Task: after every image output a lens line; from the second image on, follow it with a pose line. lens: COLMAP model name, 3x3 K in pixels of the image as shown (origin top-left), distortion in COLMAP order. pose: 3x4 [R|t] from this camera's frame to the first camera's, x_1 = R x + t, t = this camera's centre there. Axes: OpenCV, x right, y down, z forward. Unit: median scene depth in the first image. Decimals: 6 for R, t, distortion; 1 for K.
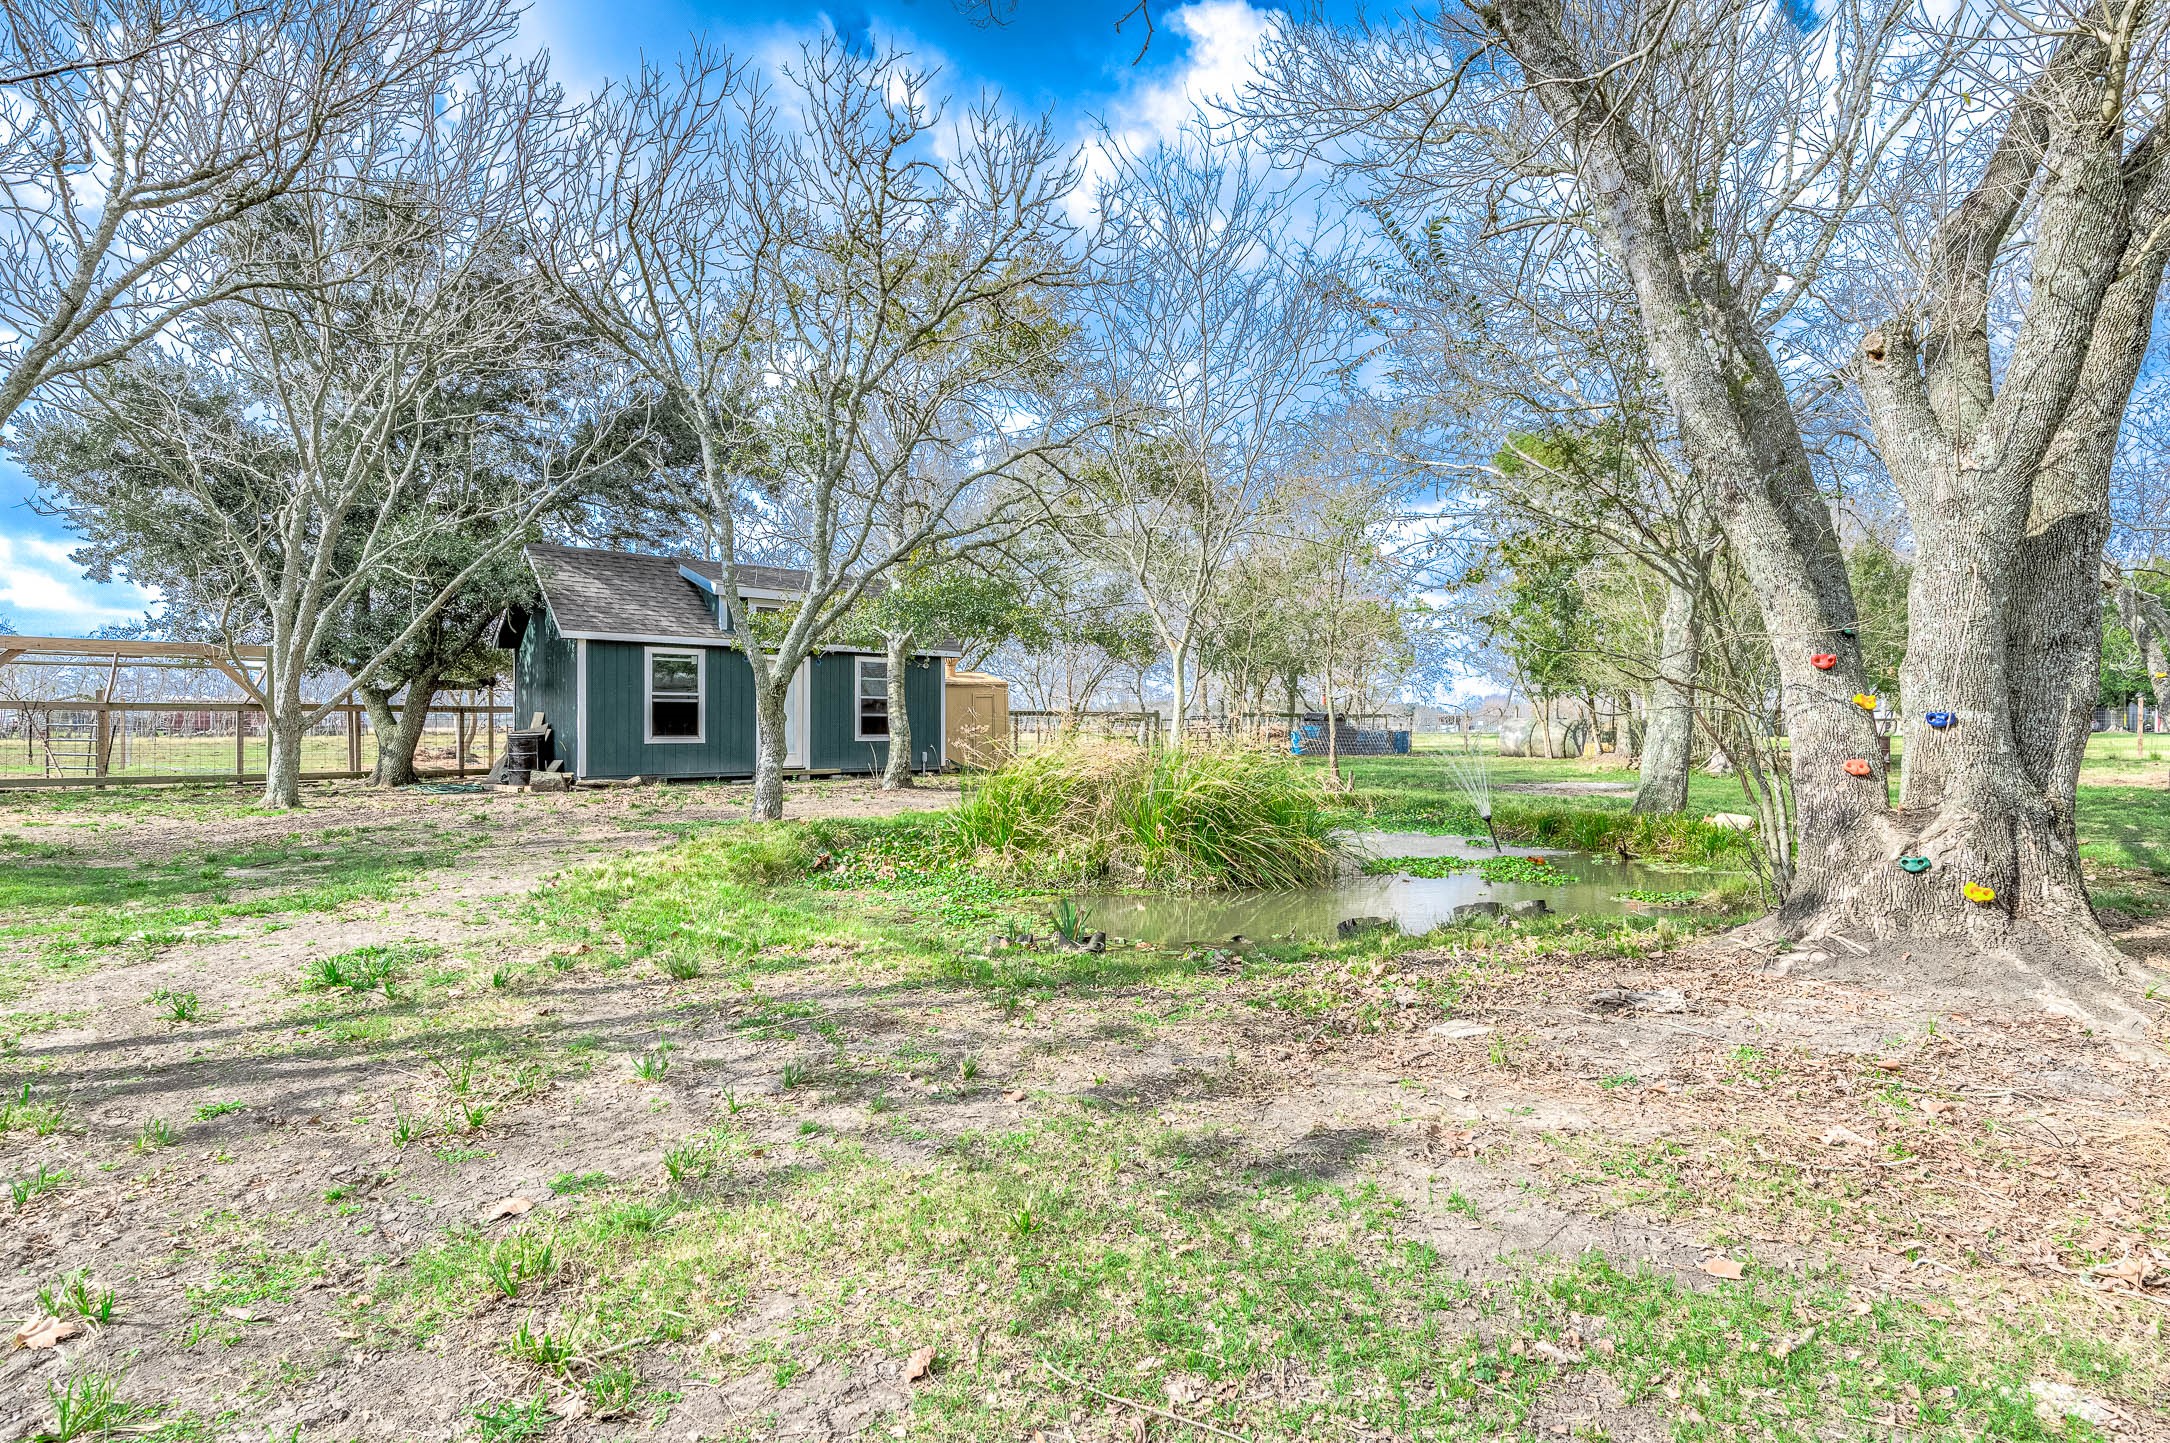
lens RADIAL K [[1130.1, 0, 1084.5], [0, 1130.1, 725.5], [0, 0, 1]] dist [0.004195, 0.000077]
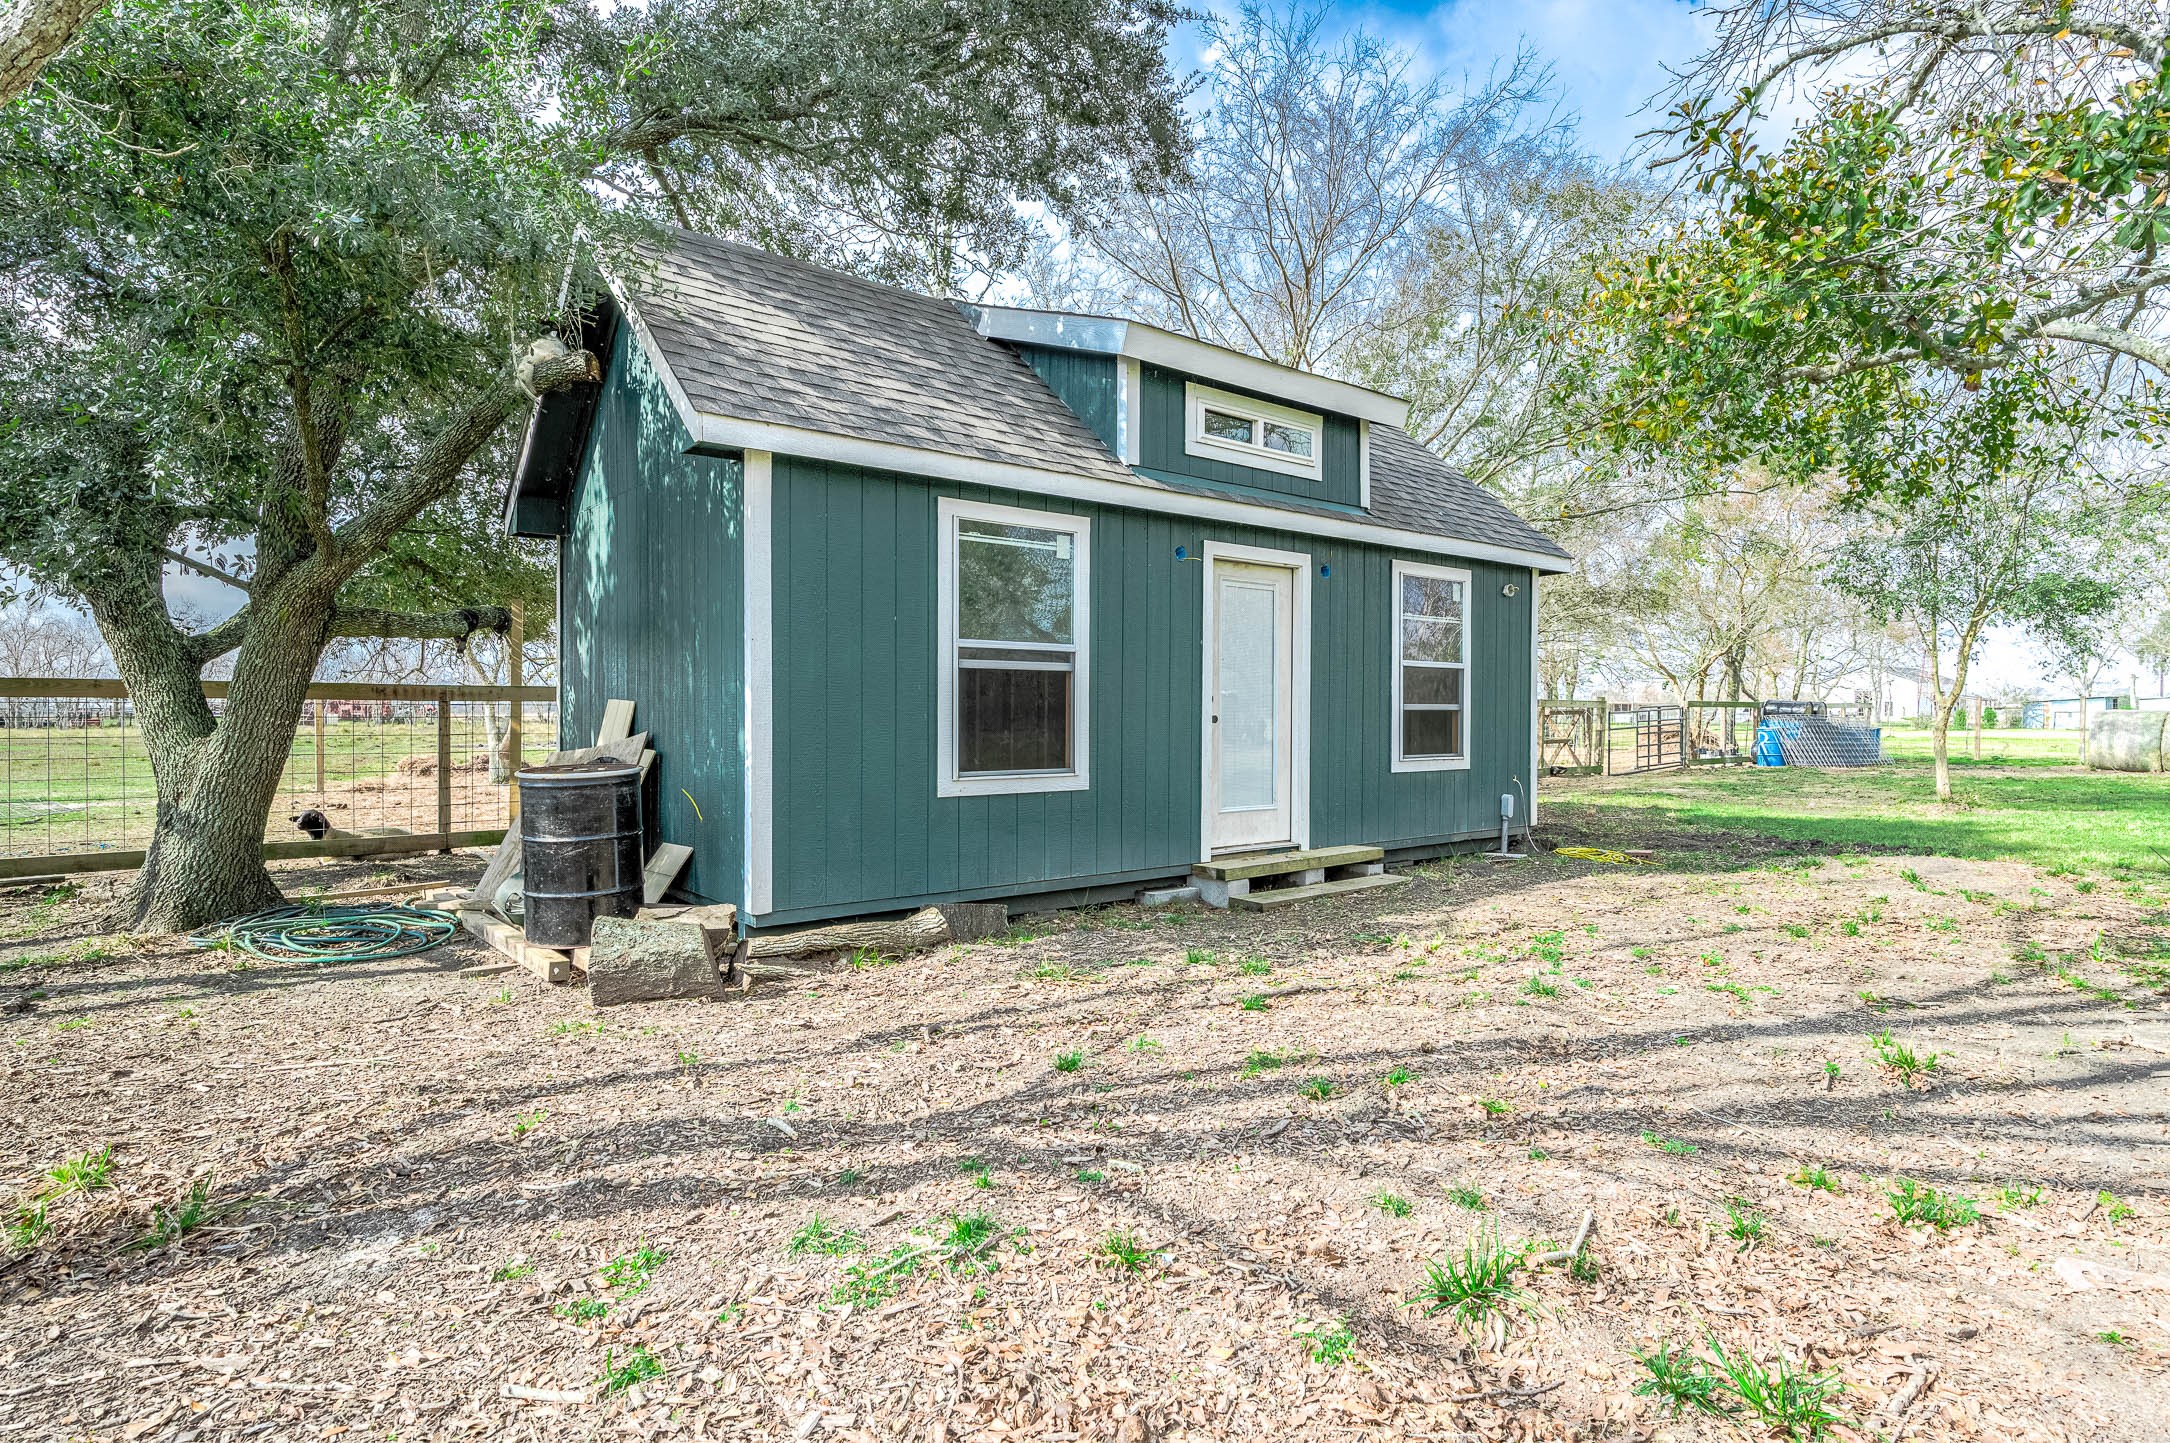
lens RADIAL K [[1130.1, 0, 1085.5], [0, 1130.1, 718.1], [0, 0, 1]] dist [0.004195, 0.000077]
pose [[0.998064, 0.001144, -0.062186, -0.318765], [-0.000921, 0.999993, 0.003604, -0.007651], [0.062190, -0.003539, 0.998058, 0.663137]]
